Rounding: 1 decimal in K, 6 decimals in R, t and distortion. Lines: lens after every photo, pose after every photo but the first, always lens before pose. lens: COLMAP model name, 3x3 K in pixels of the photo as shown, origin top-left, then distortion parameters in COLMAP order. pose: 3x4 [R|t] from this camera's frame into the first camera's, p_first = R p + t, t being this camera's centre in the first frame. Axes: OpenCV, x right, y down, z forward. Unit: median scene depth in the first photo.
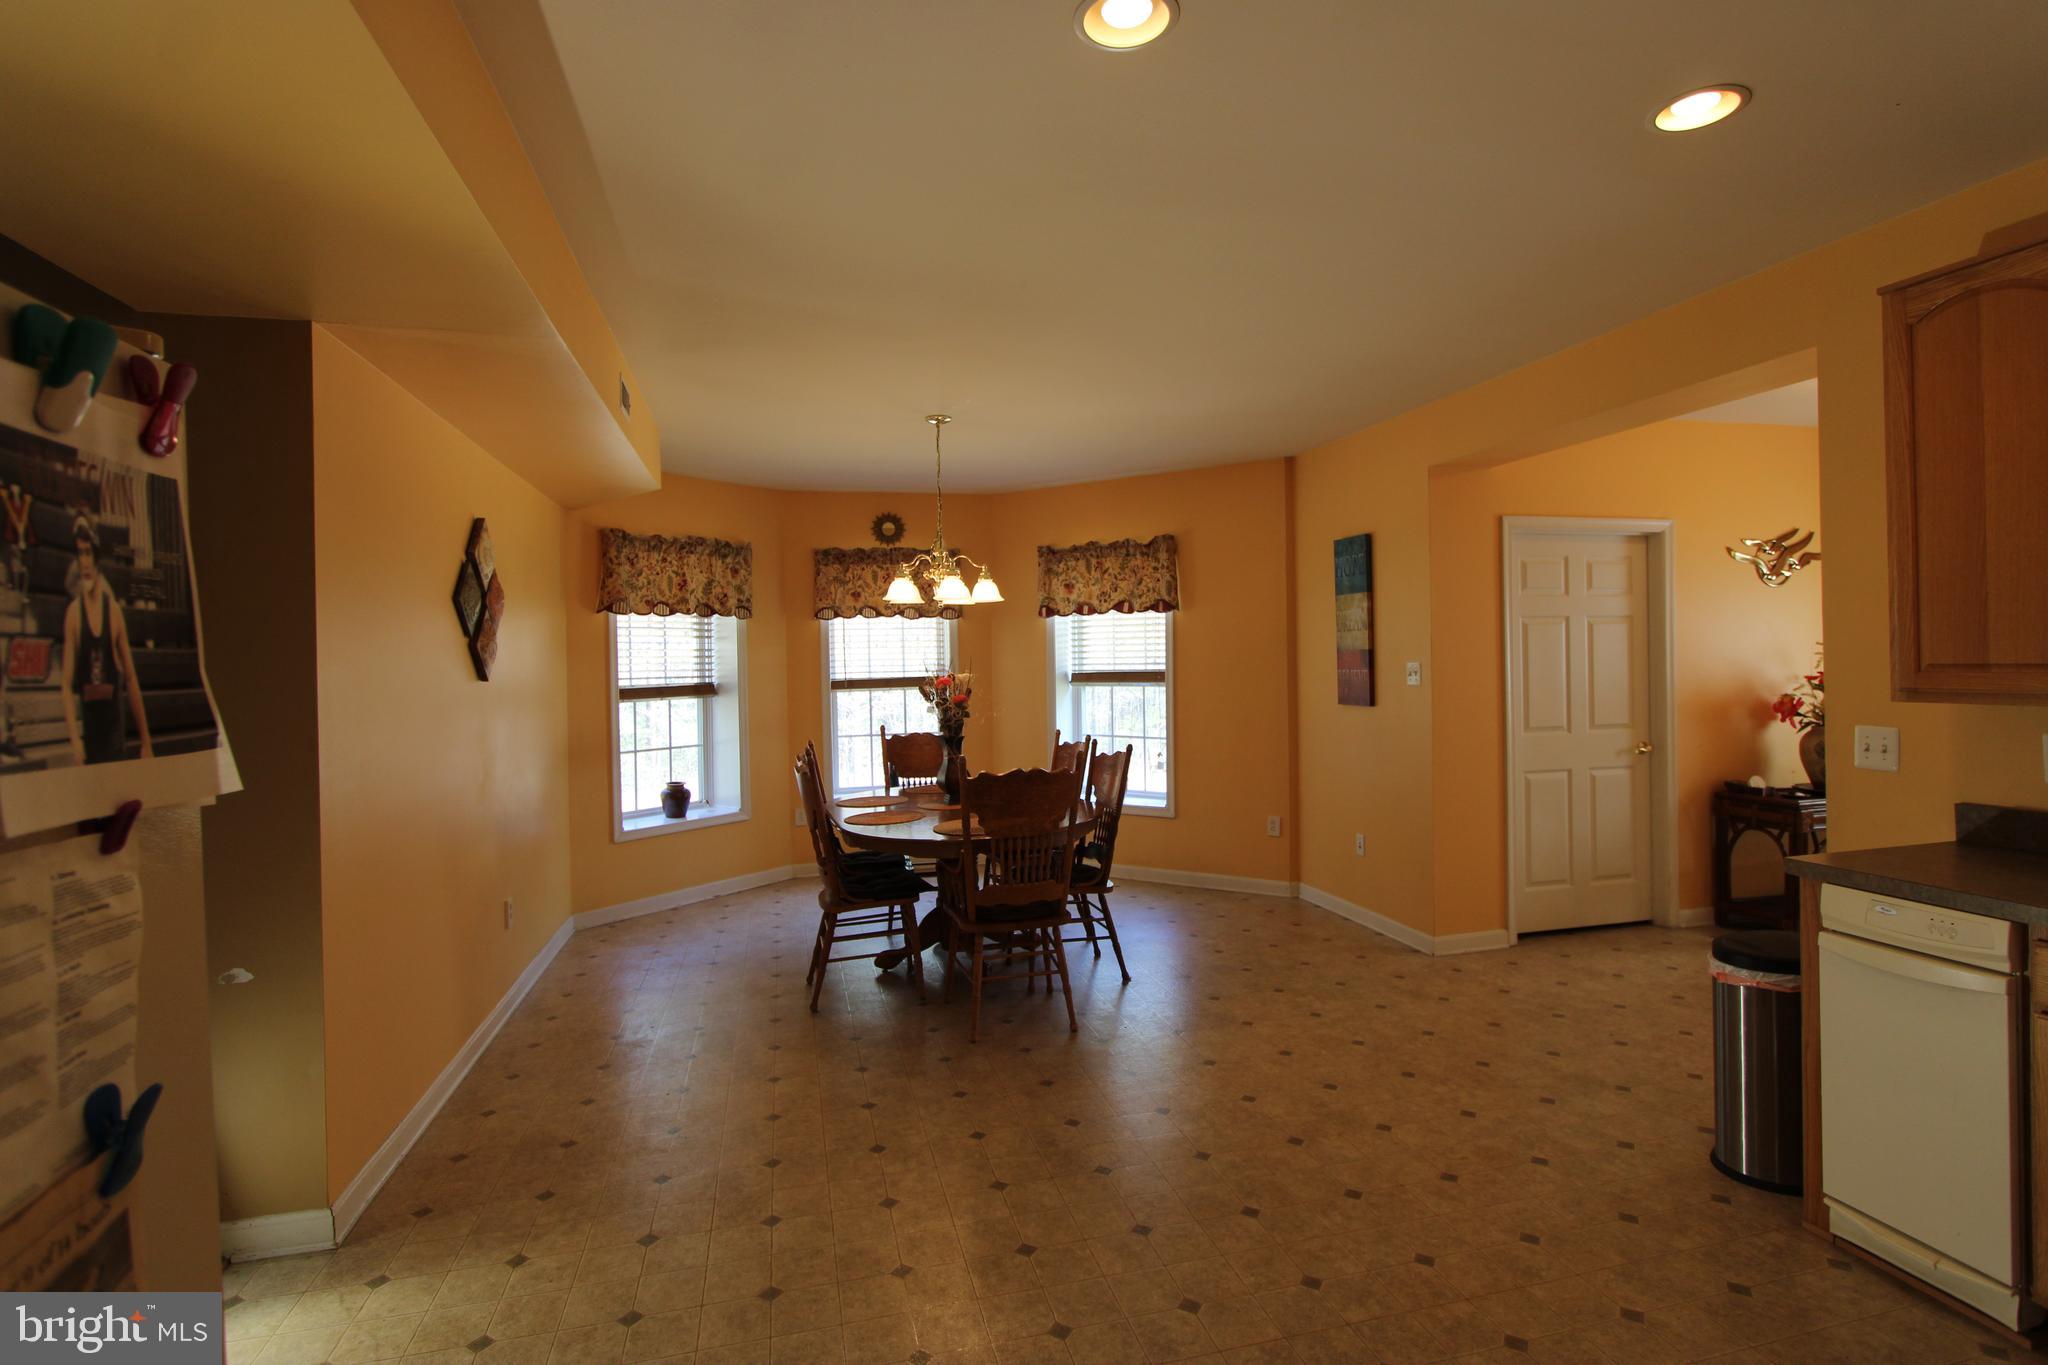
lens RADIAL K [[968.9, 0, 1039.5], [0, 968.9, 661.0], [0, 0, 1]] dist [-0.027310, 0.008327]
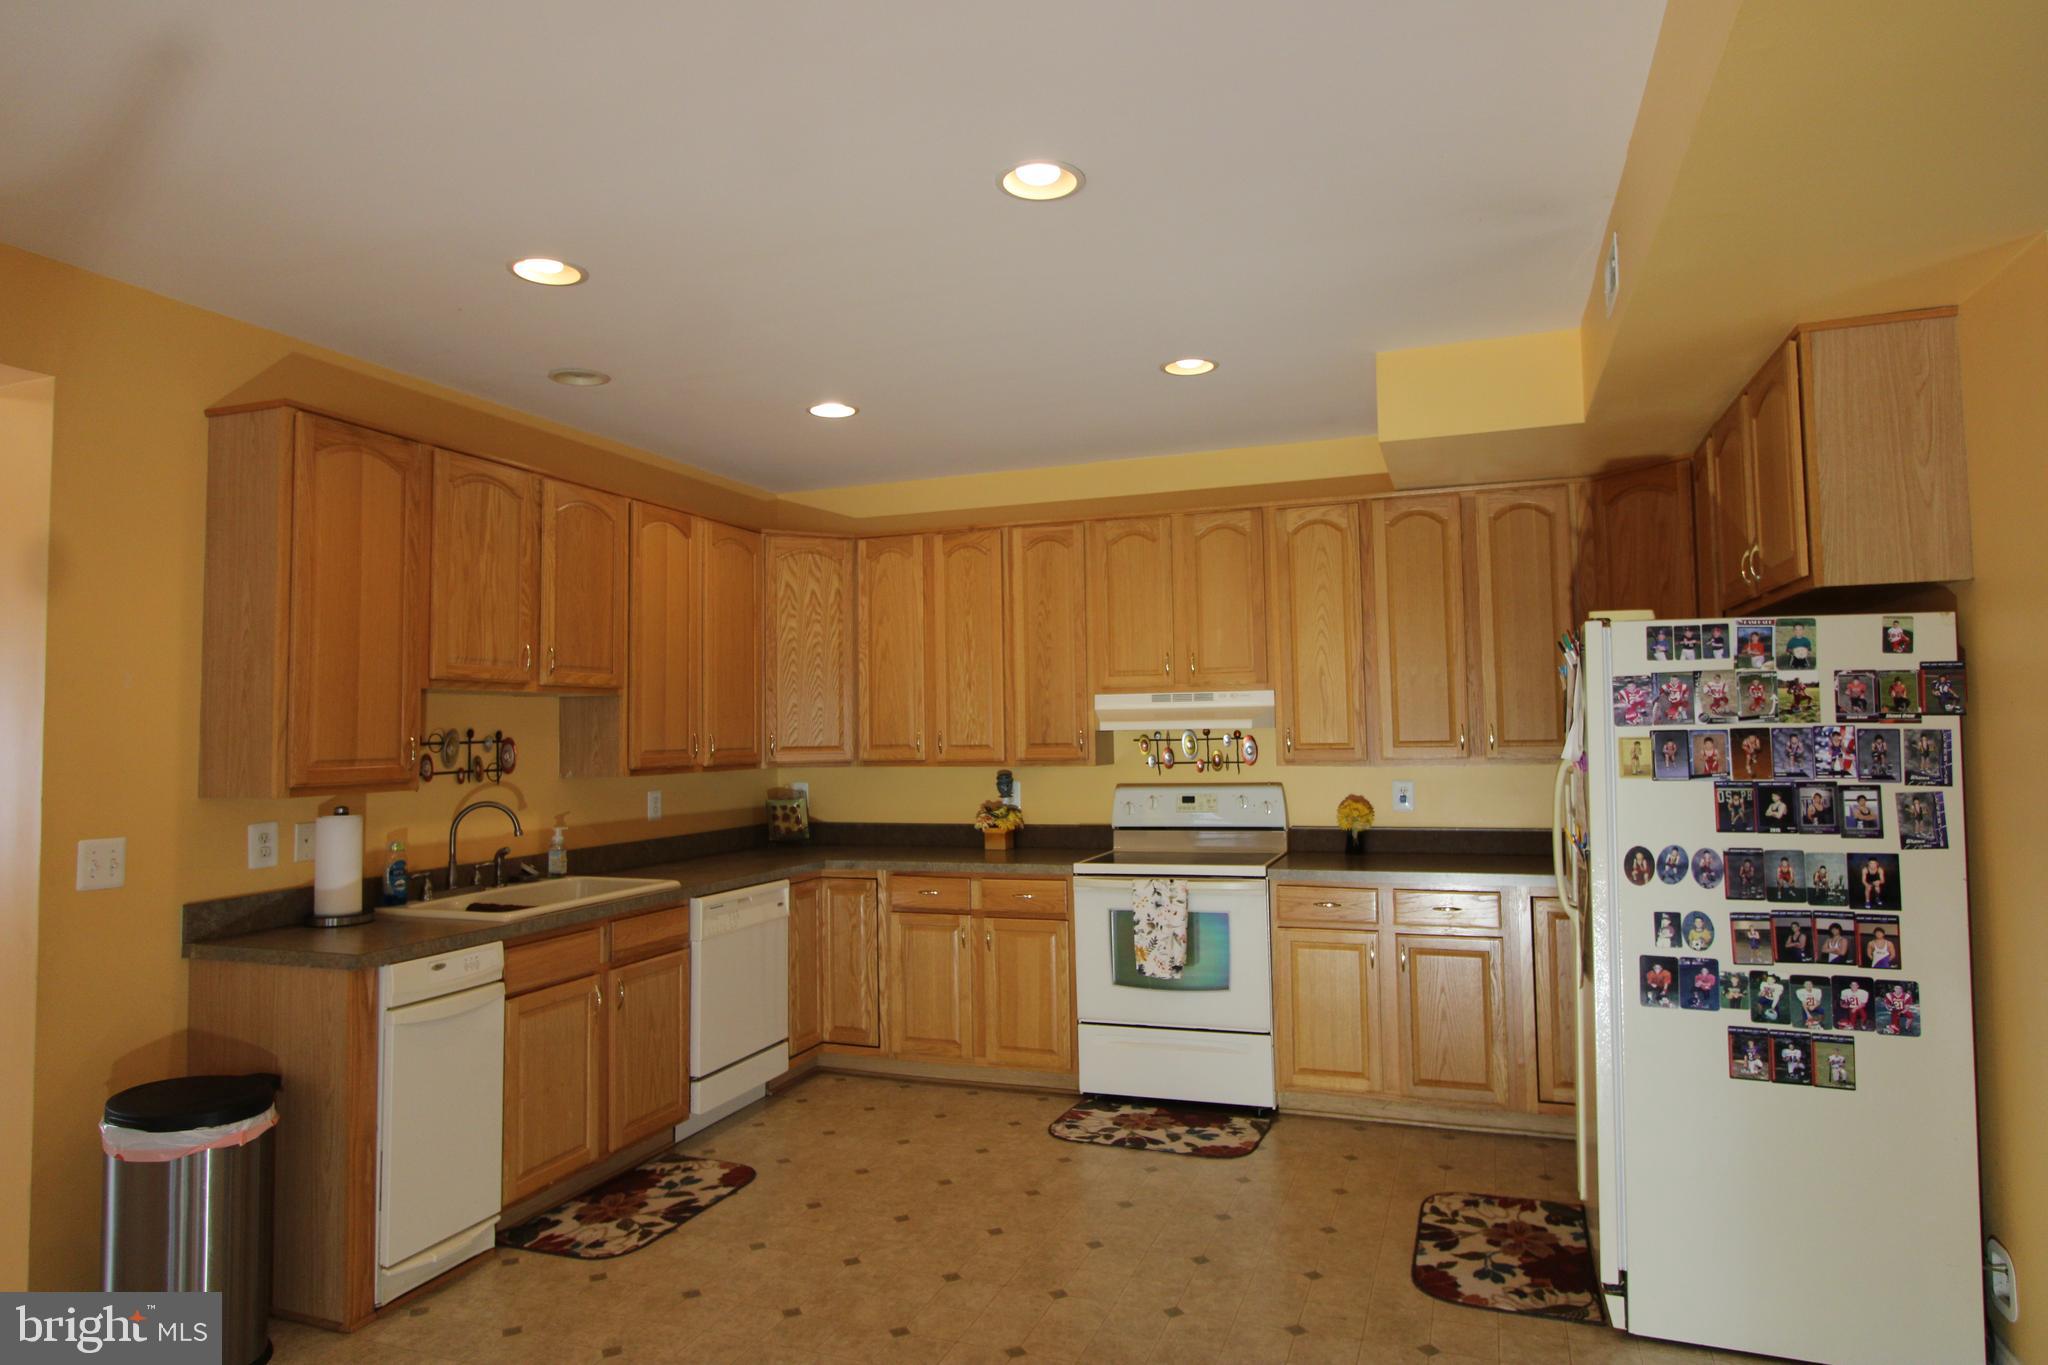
lens RADIAL K [[1194.1, 0, 1012.8], [0, 1194.1, 674.3], [0, 0, 1]] dist [-0.001363, 0.000521]
pose [[-0.803879, 0.058467, 0.591912, -0.240023], [0.030166, 0.997884, -0.057600, 0.003430], [-0.594027, -0.028448, -0.803942, 0.746309]]
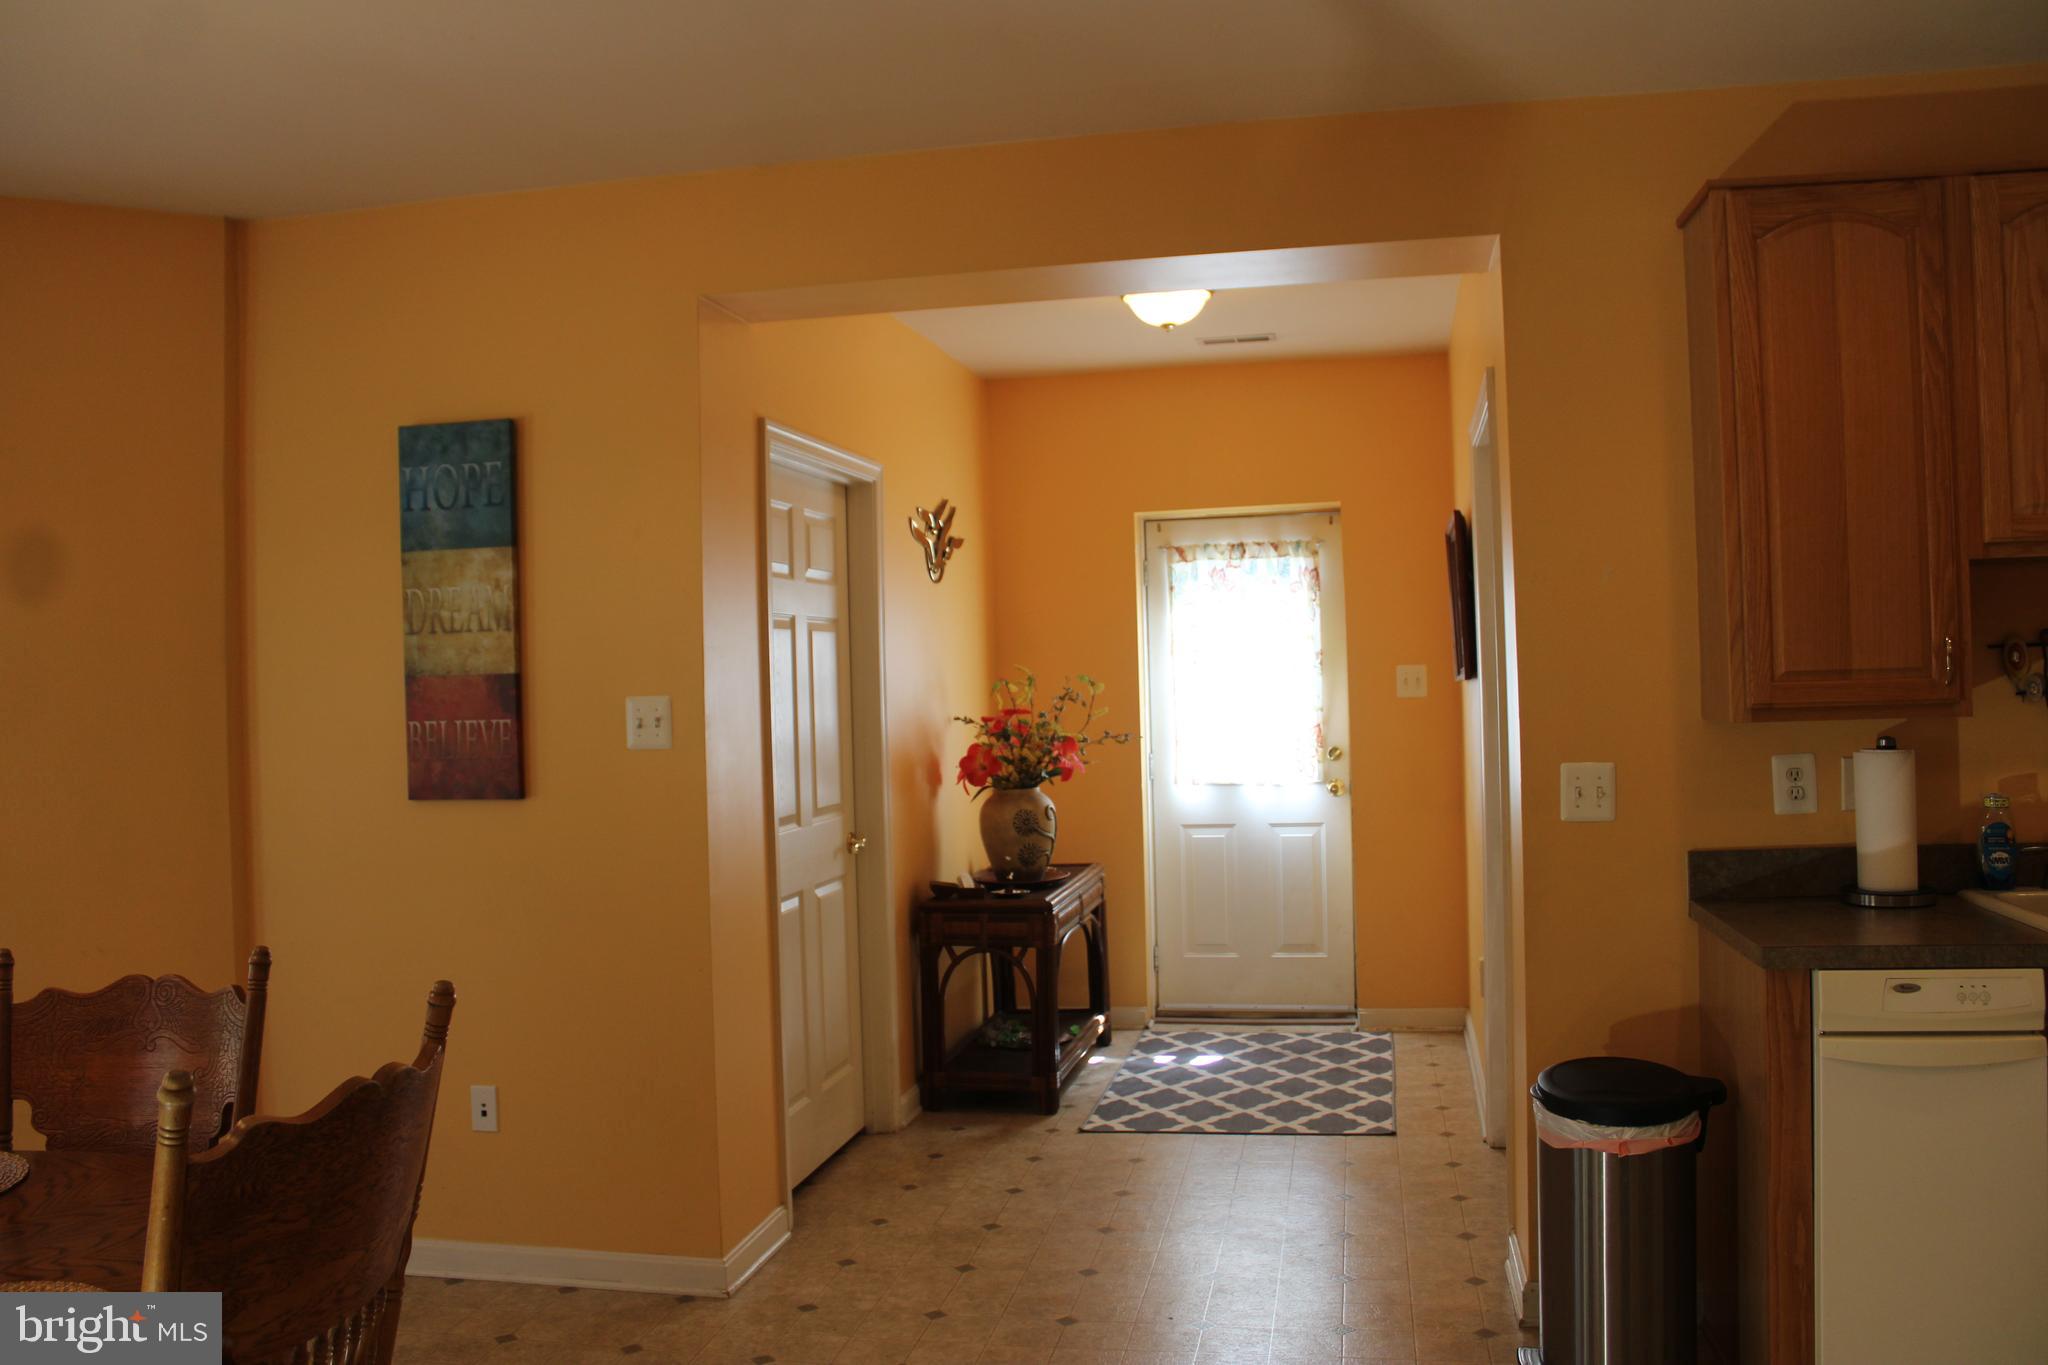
lens RADIAL K [[1663.2, 0, 1029.0], [0, 1663.2, 664.9], [0, 0, 1]] dist [-0.182928, 0.152534]
pose [[0.440633, 0.009352, 0.897639, -0.239526], [0.022064, 0.999531, -0.021245, 0.005533], [-0.897416, 0.029167, 0.440220, 0.446729]]
